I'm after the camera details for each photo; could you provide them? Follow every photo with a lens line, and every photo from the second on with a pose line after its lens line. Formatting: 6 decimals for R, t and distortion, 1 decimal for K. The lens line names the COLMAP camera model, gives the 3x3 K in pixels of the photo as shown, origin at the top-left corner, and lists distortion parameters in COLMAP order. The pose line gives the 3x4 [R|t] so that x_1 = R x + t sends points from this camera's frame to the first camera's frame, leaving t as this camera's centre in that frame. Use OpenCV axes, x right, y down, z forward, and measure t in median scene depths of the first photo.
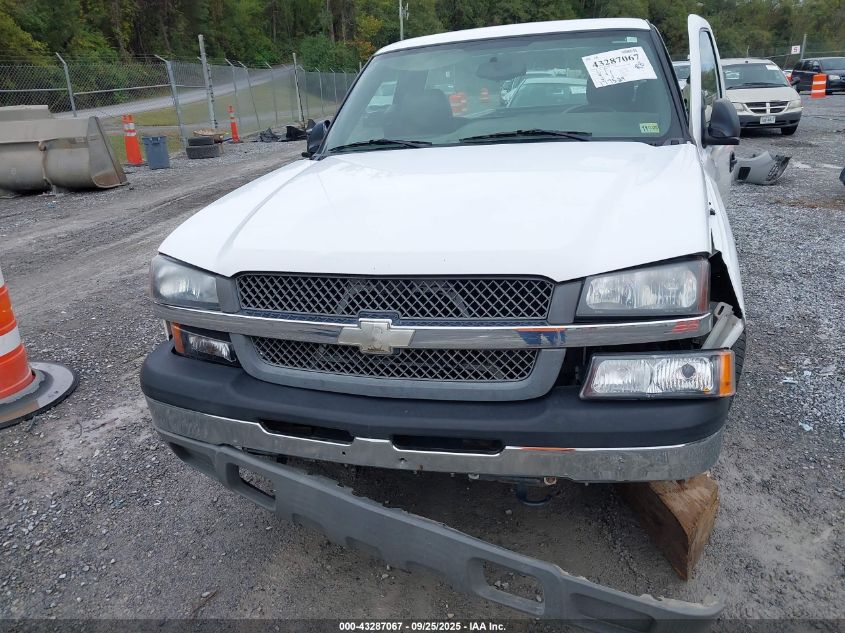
lens RADIAL K [[664.4, 0, 424.1], [0, 664.4, 312.6], [0, 0, 1]] dist [-0.004165, 0.010165]
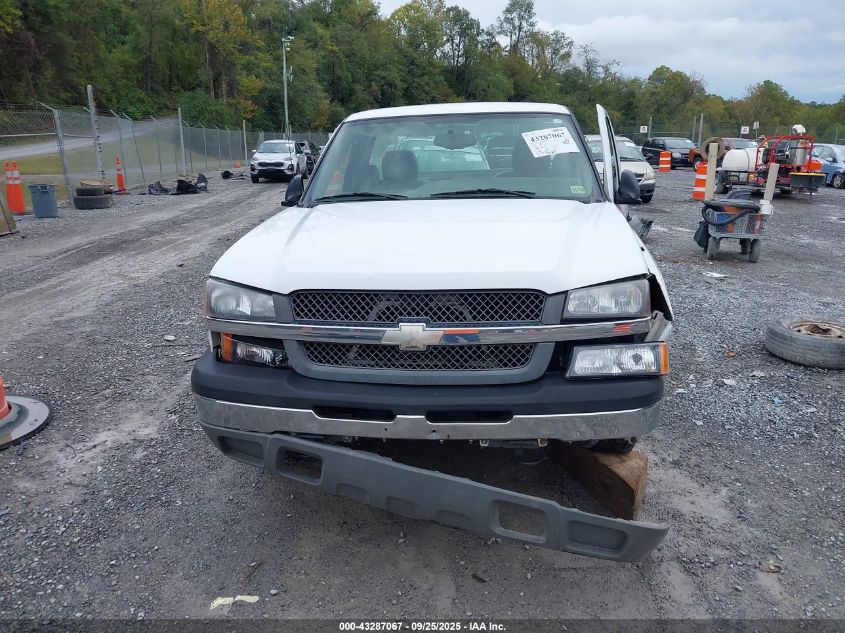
lens RADIAL K [[663.4, 0, 420.8], [0, 663.4, 313.9], [0, 0, 1]] dist [0.047667, -0.078278]
pose [[0.983836, -0.000517, 0.179070, -0.207042], [0.015805, 0.996344, -0.083959, 0.071537], [-0.178372, 0.085432, 0.980247, -0.209617]]
